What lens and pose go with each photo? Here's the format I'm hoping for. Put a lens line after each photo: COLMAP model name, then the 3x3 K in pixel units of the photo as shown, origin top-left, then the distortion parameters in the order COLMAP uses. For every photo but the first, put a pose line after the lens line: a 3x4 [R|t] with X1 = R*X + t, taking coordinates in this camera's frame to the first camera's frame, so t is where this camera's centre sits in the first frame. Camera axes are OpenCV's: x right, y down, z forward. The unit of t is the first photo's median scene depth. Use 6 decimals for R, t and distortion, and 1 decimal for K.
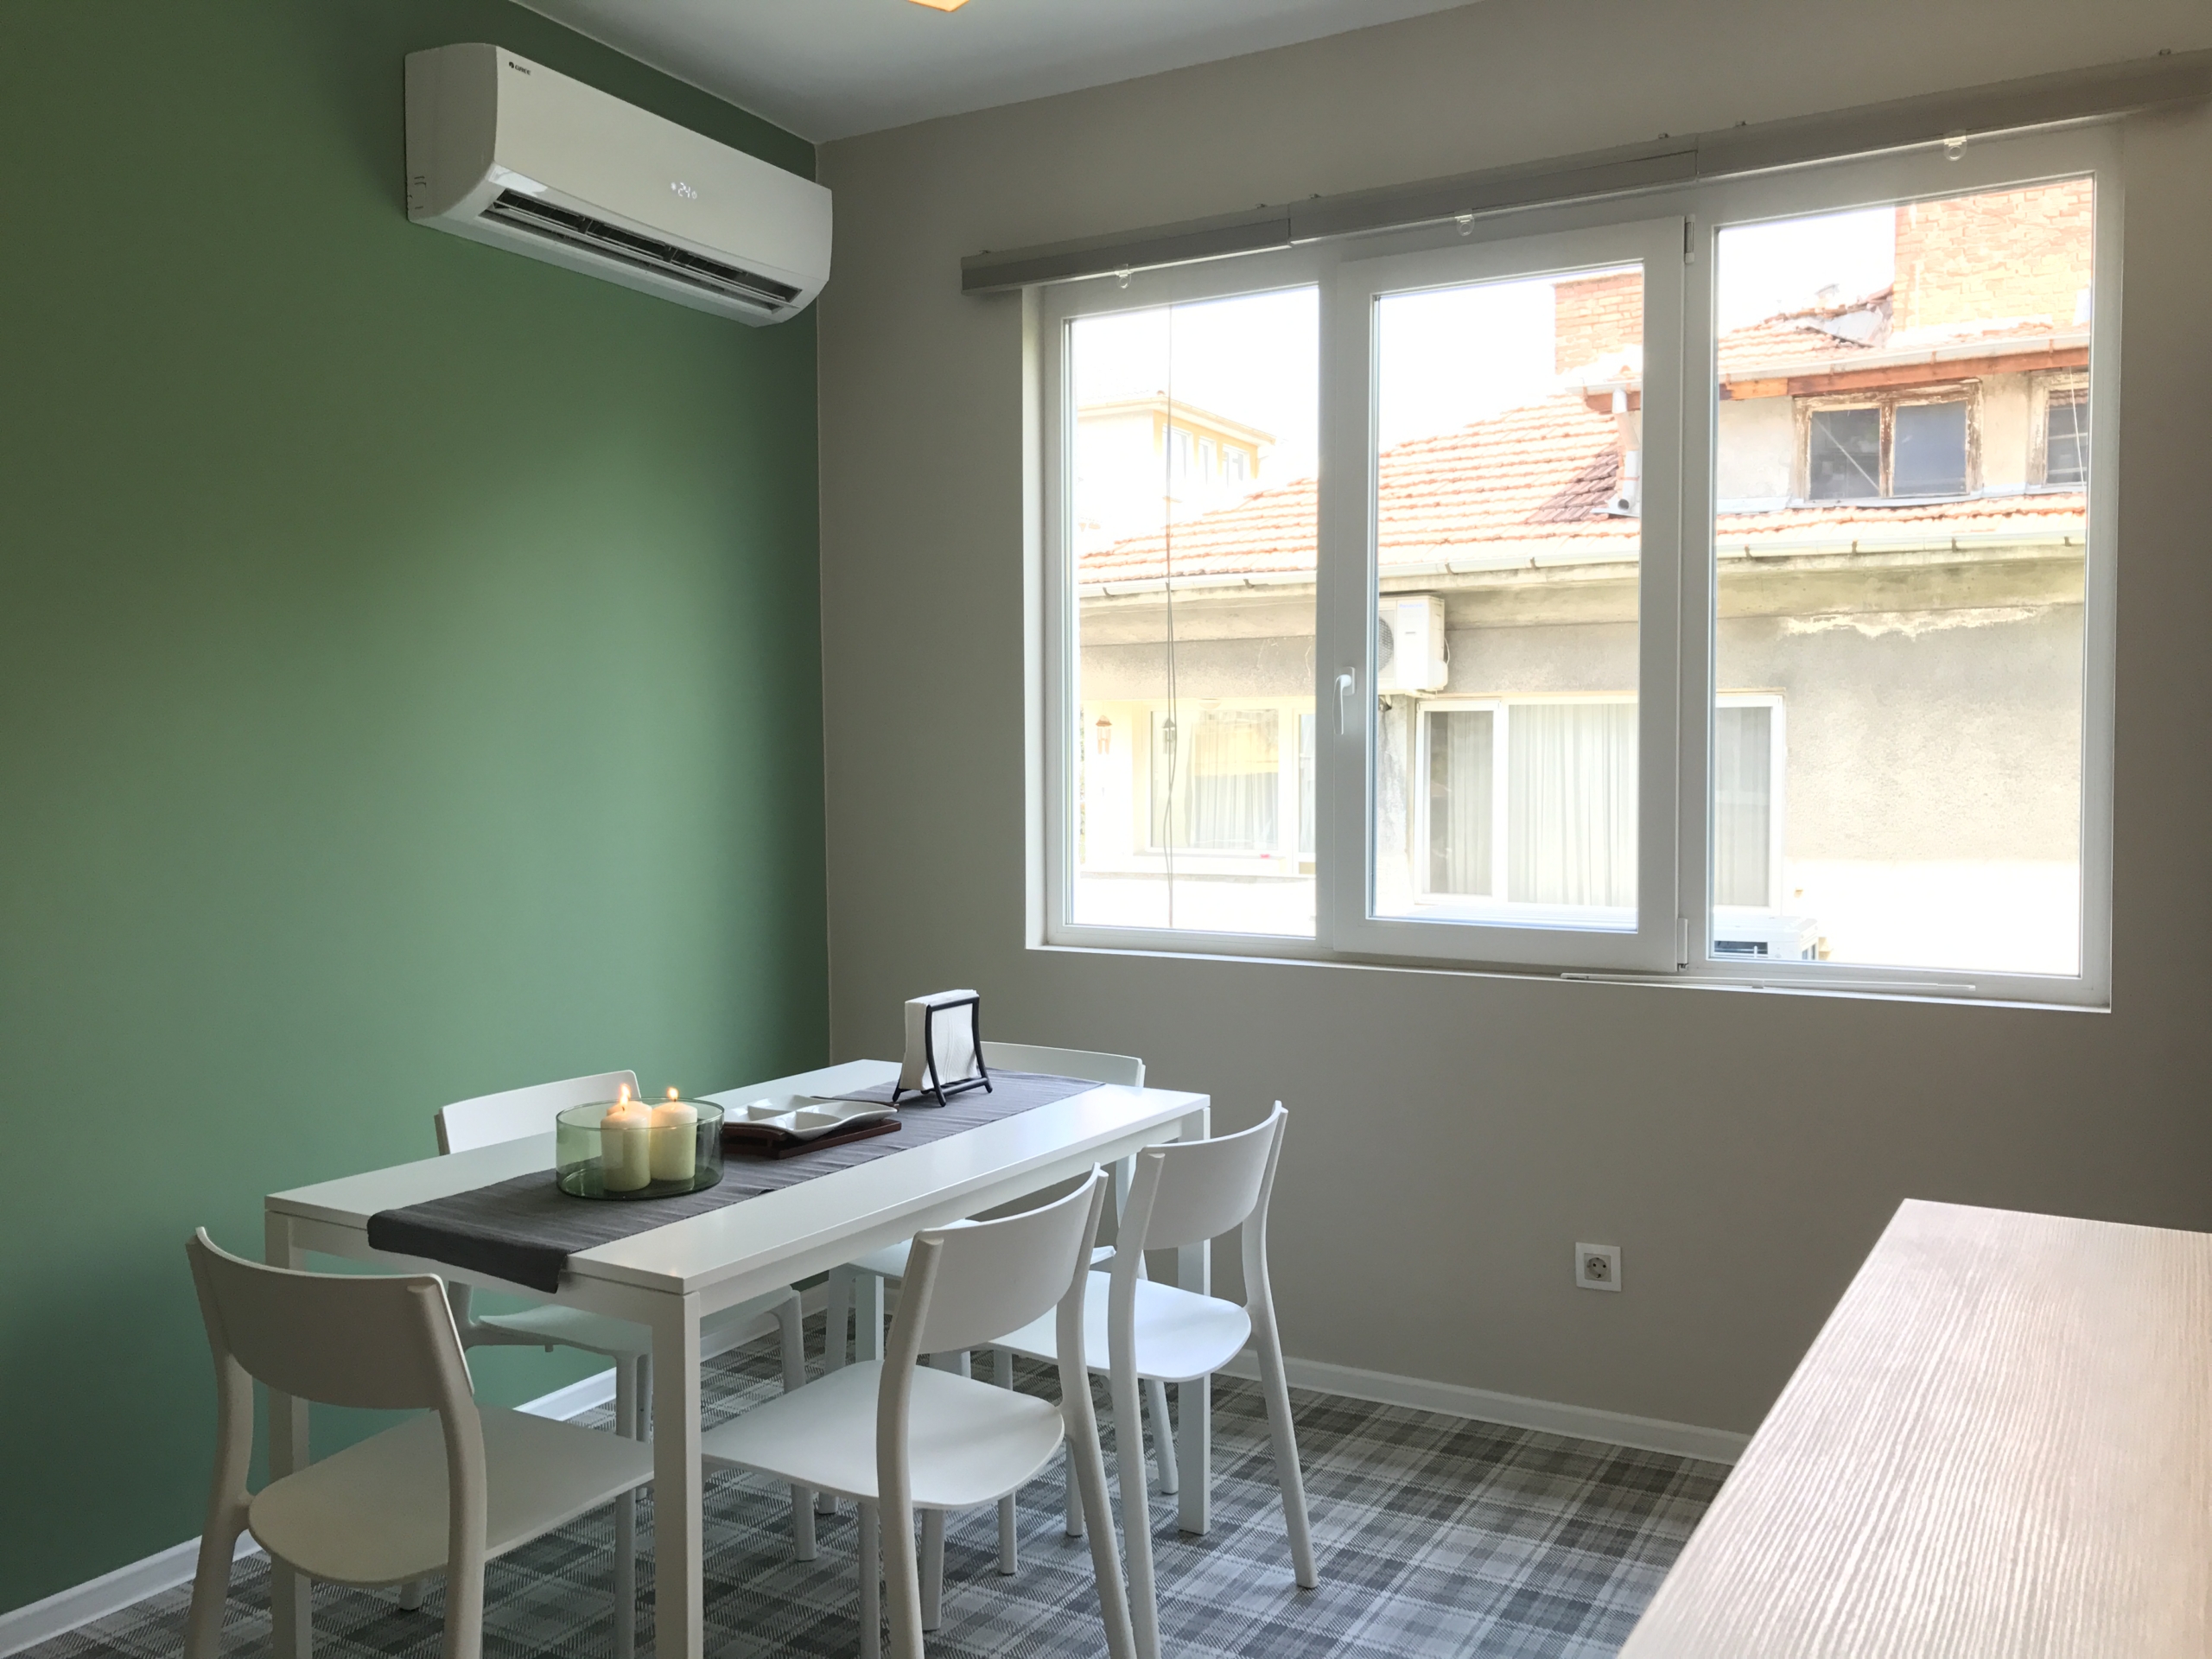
lens RADIAL K [[1827.6, 0, 1106.0], [0, 1827.6, 829.5], [0, 0, 1]] dist [0.015329, -0.006081]
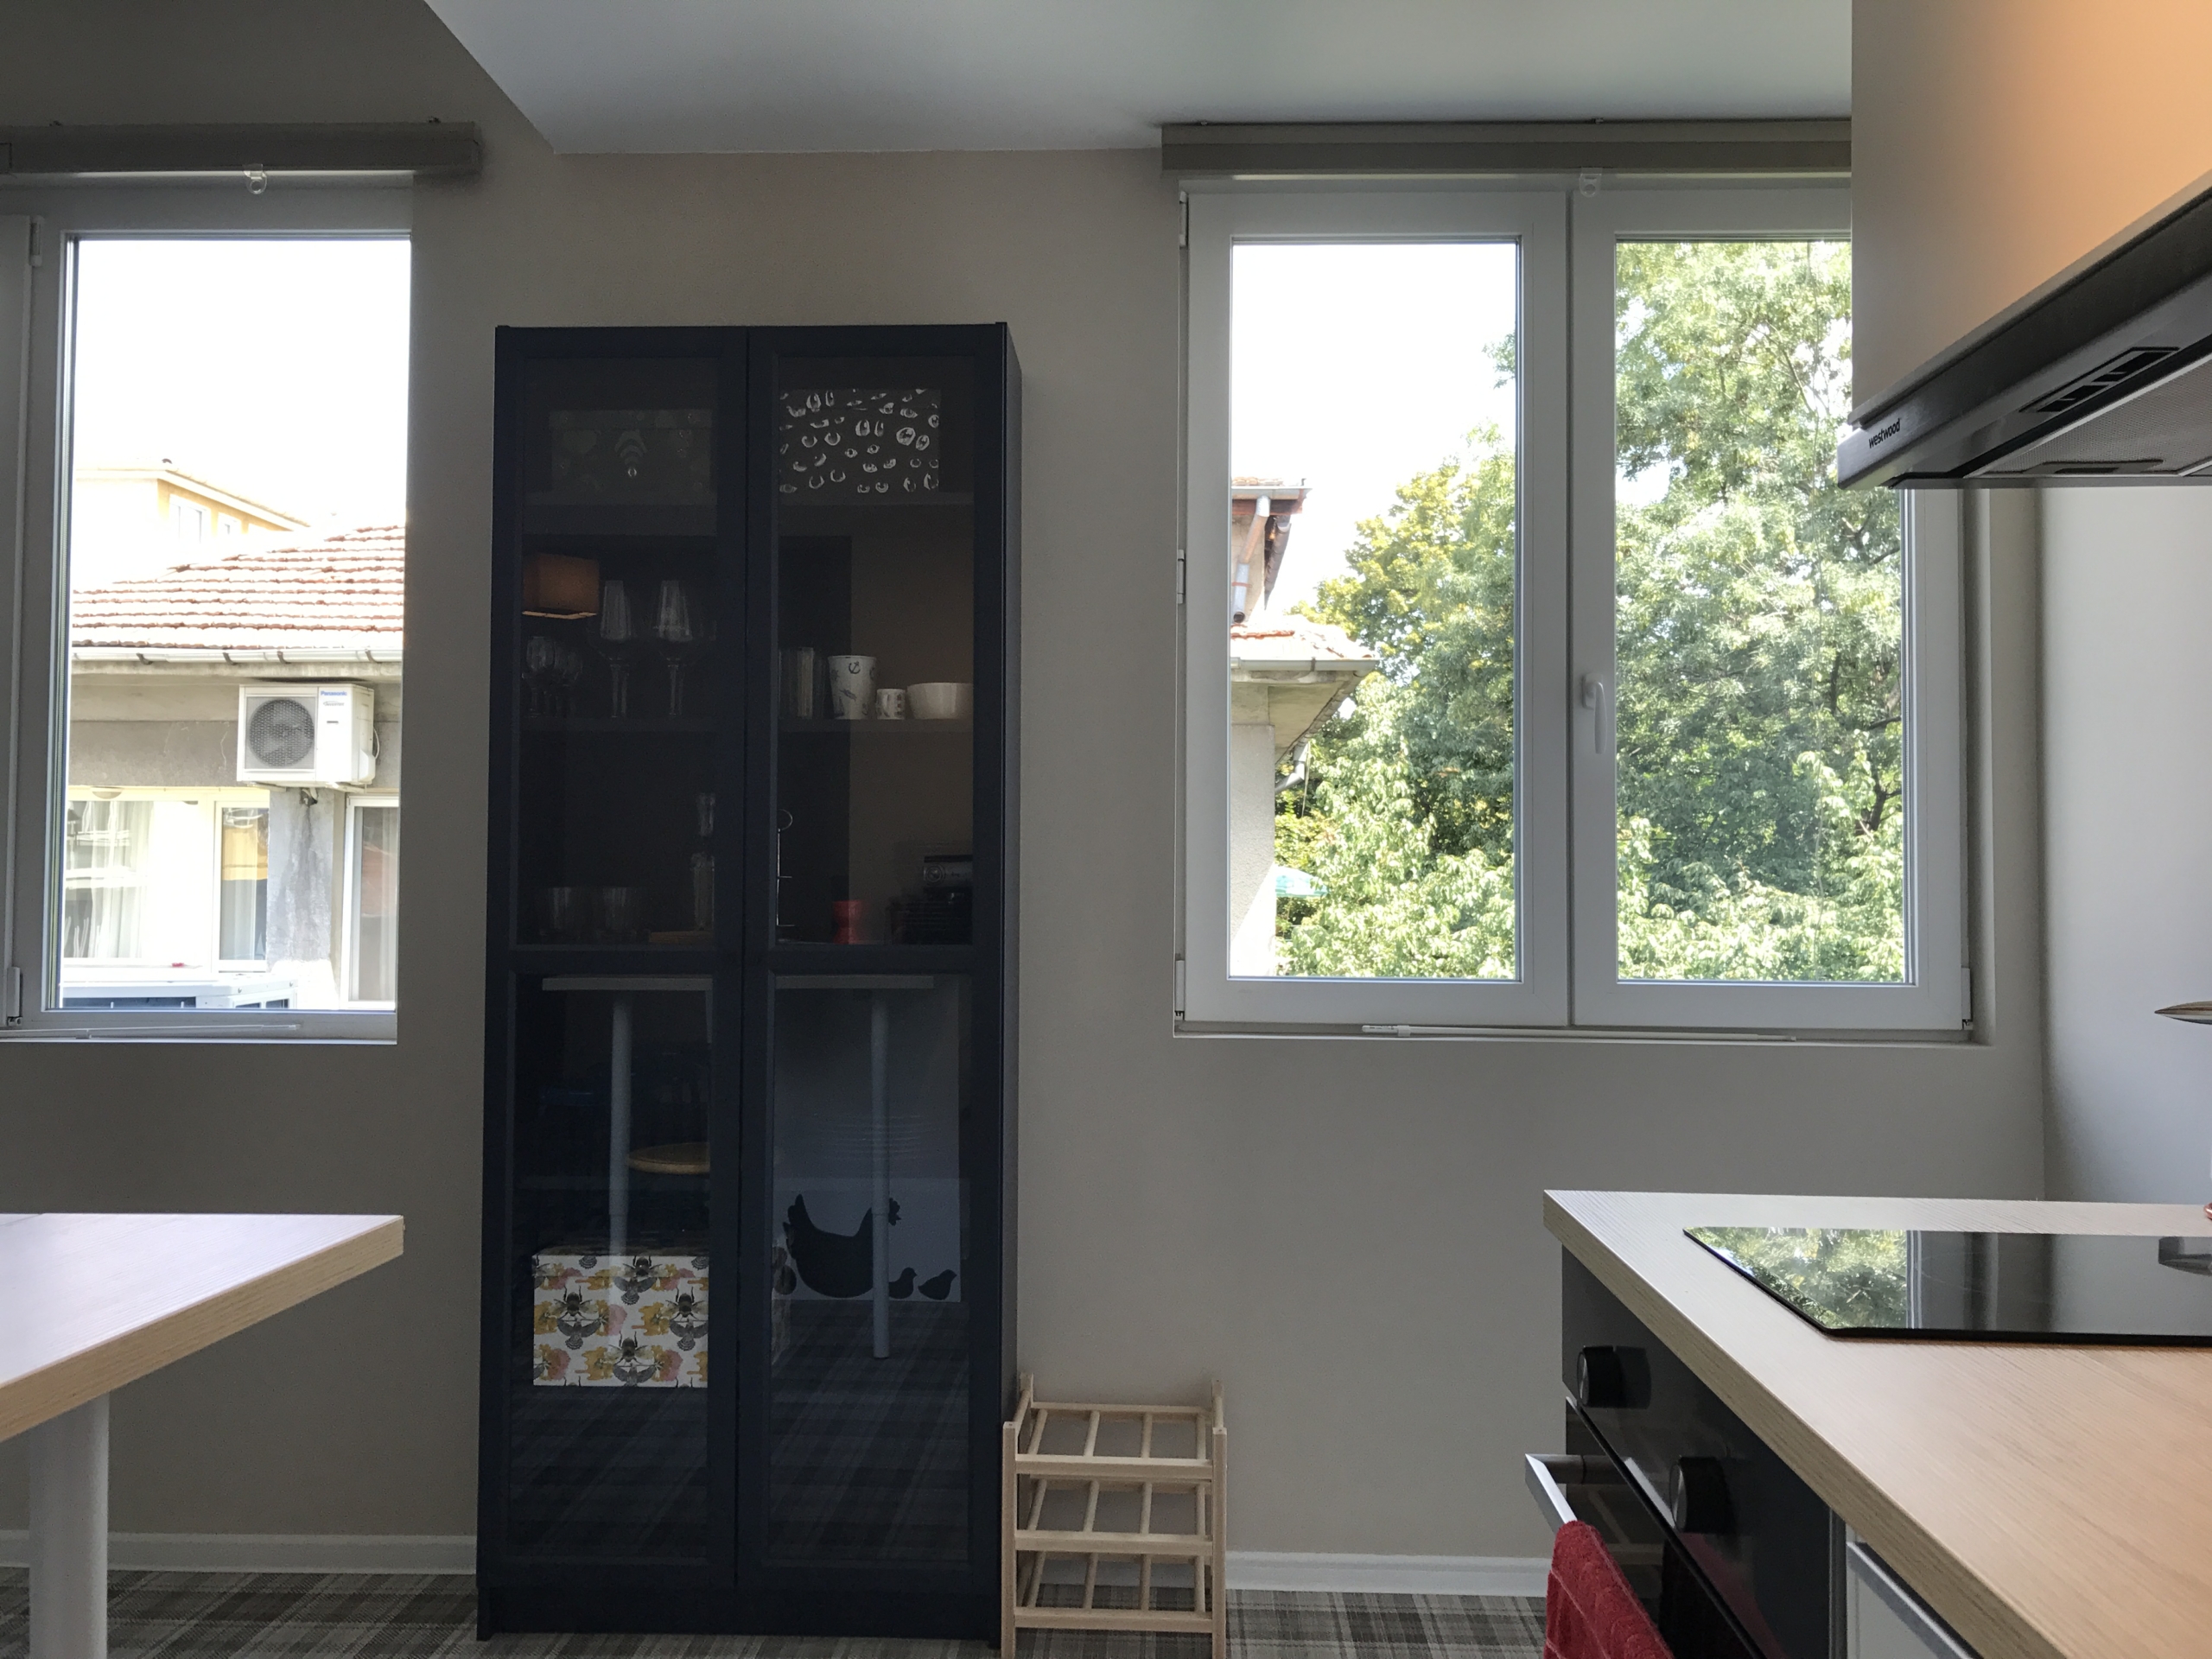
lens RADIAL K [[1830.7, 0, 1098.8], [0, 1830.7, 797.0], [0, 0, 1]] dist [0.026781, 0.013971]
pose [[0.890276, 0.032333, 0.454273, 0.102386], [0.005379, 0.996661, -0.081478, 0.011688], [-0.455390, 0.074981, 0.887129, -0.019576]]
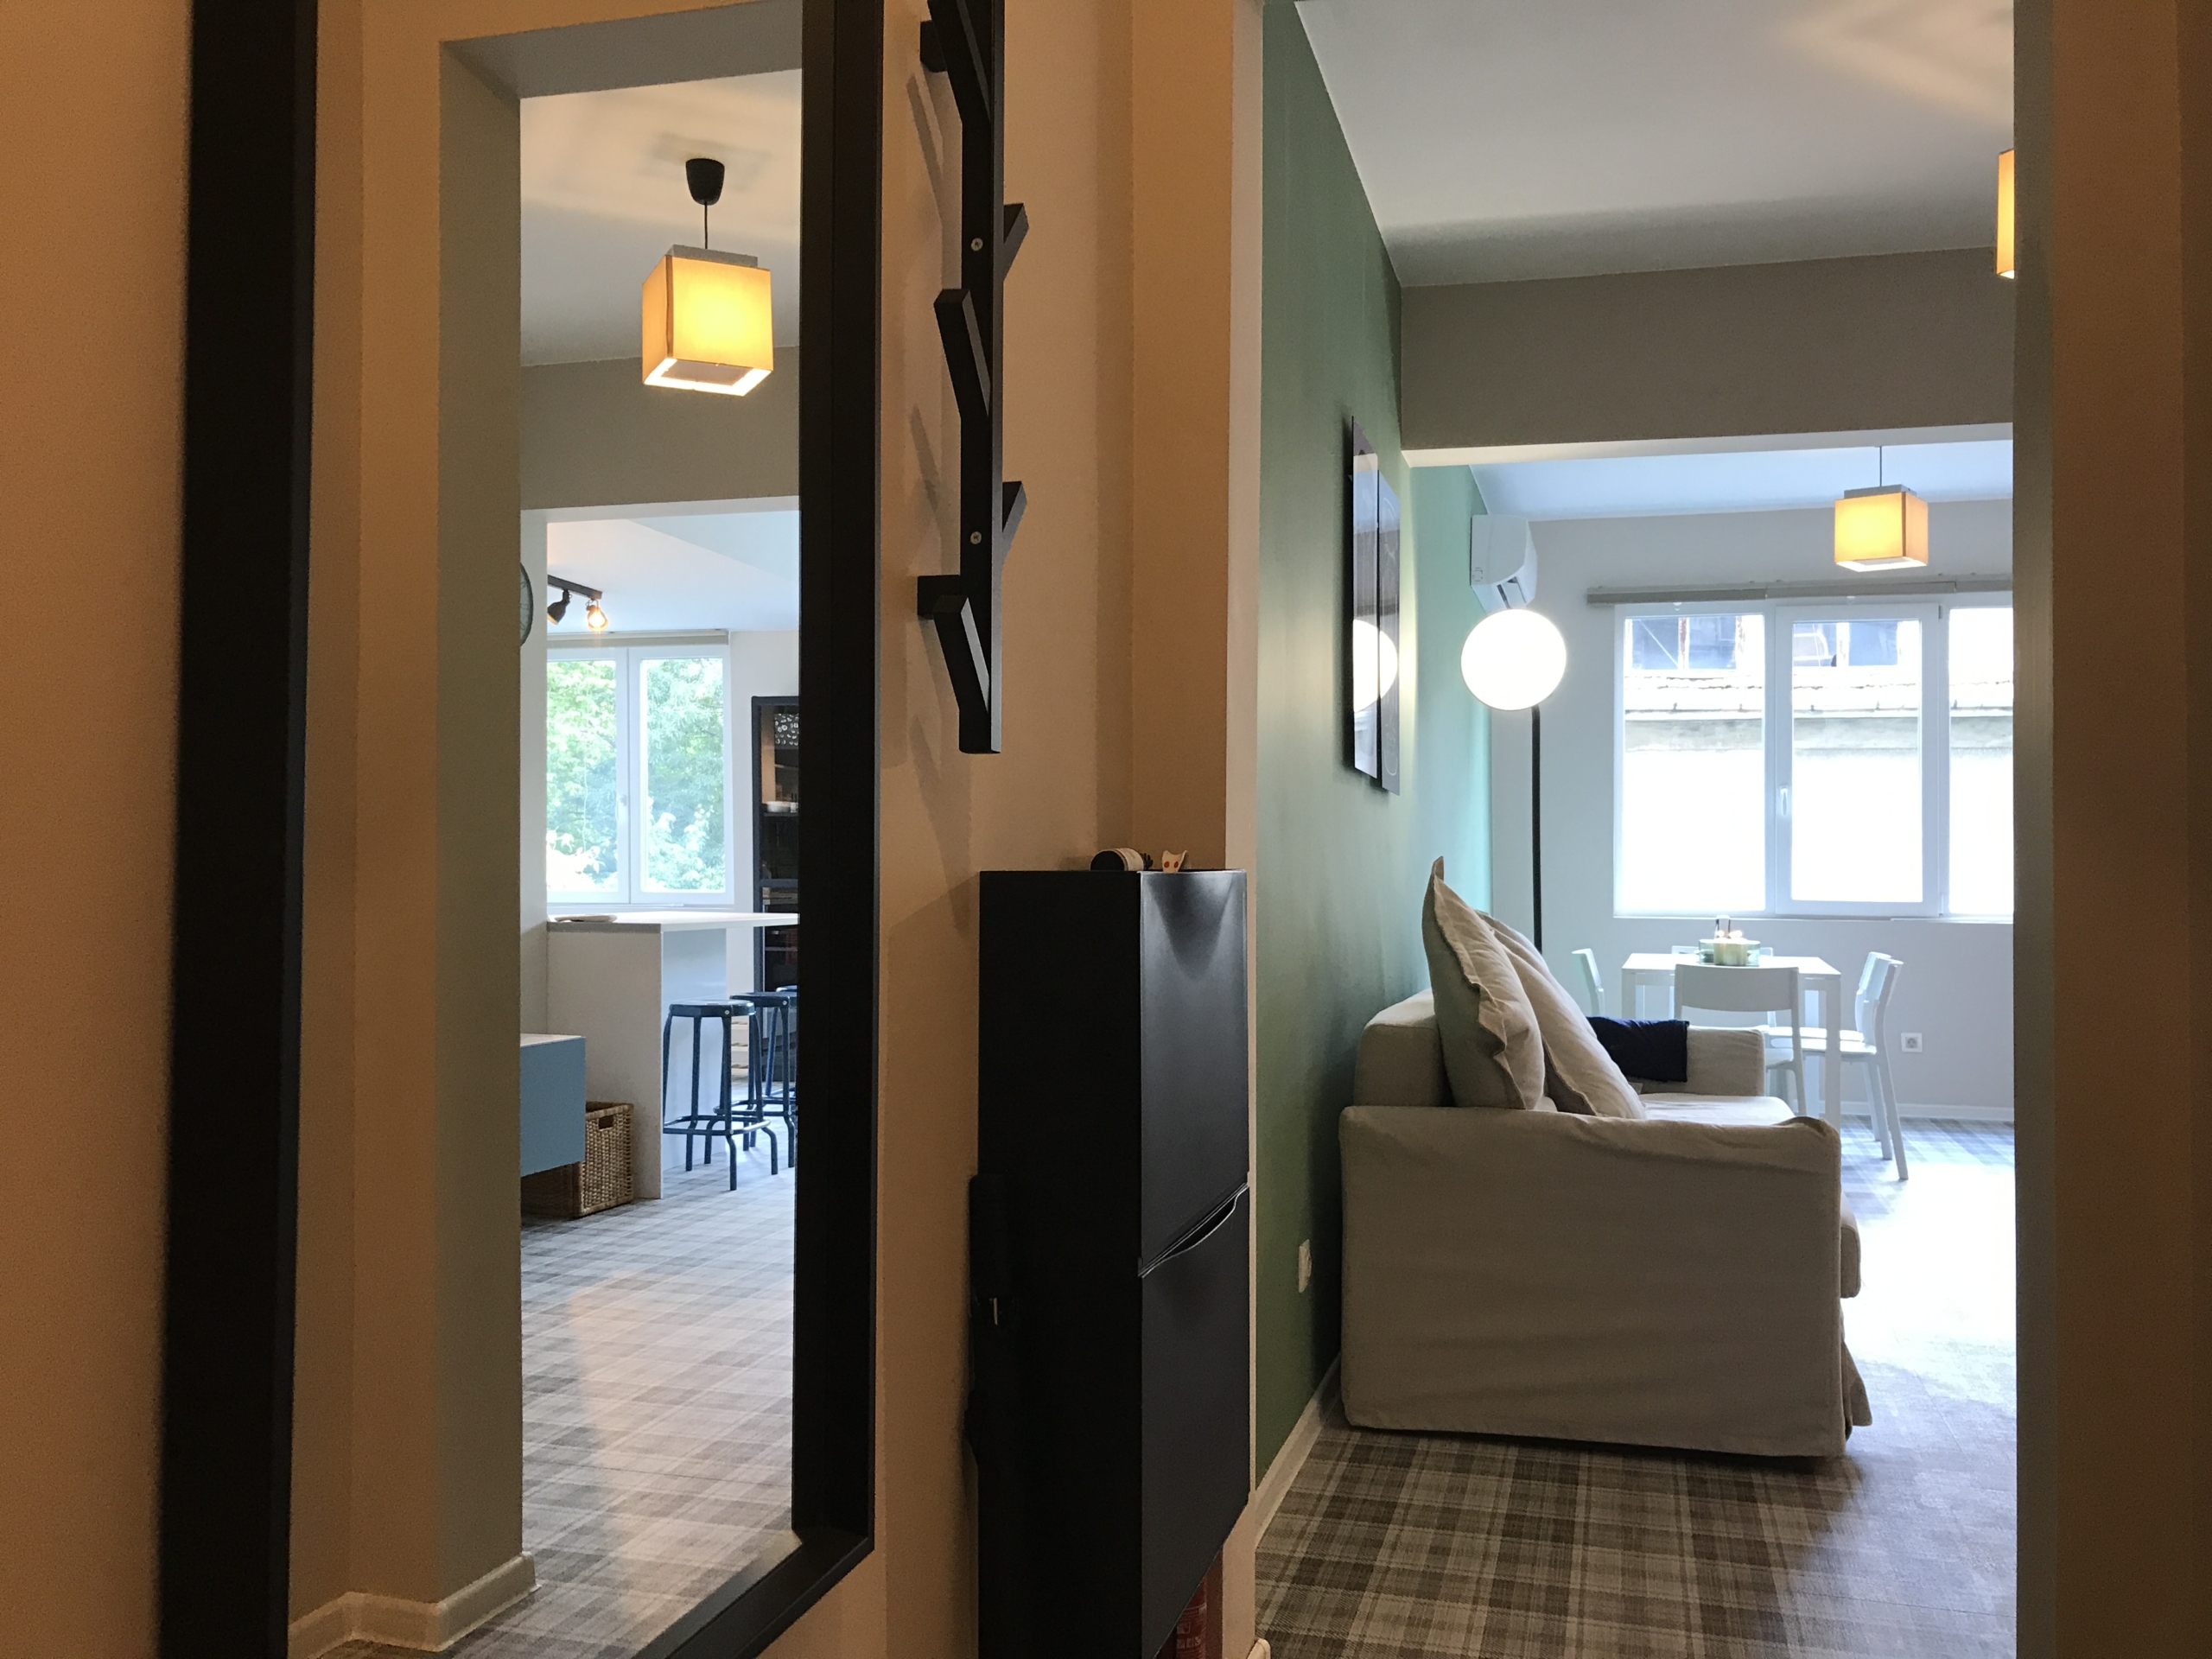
lens RADIAL K [[1827.6, 0, 1106.0], [0, 1827.6, 829.5], [0, 0, 1]] dist [0.015329, -0.006081]
pose [[0.971979, 0.022701, 0.233969, -0.355478], [-0.009737, 0.998360, -0.056417, 0.029701], [-0.234866, 0.052558, 0.970606, -0.289924]]
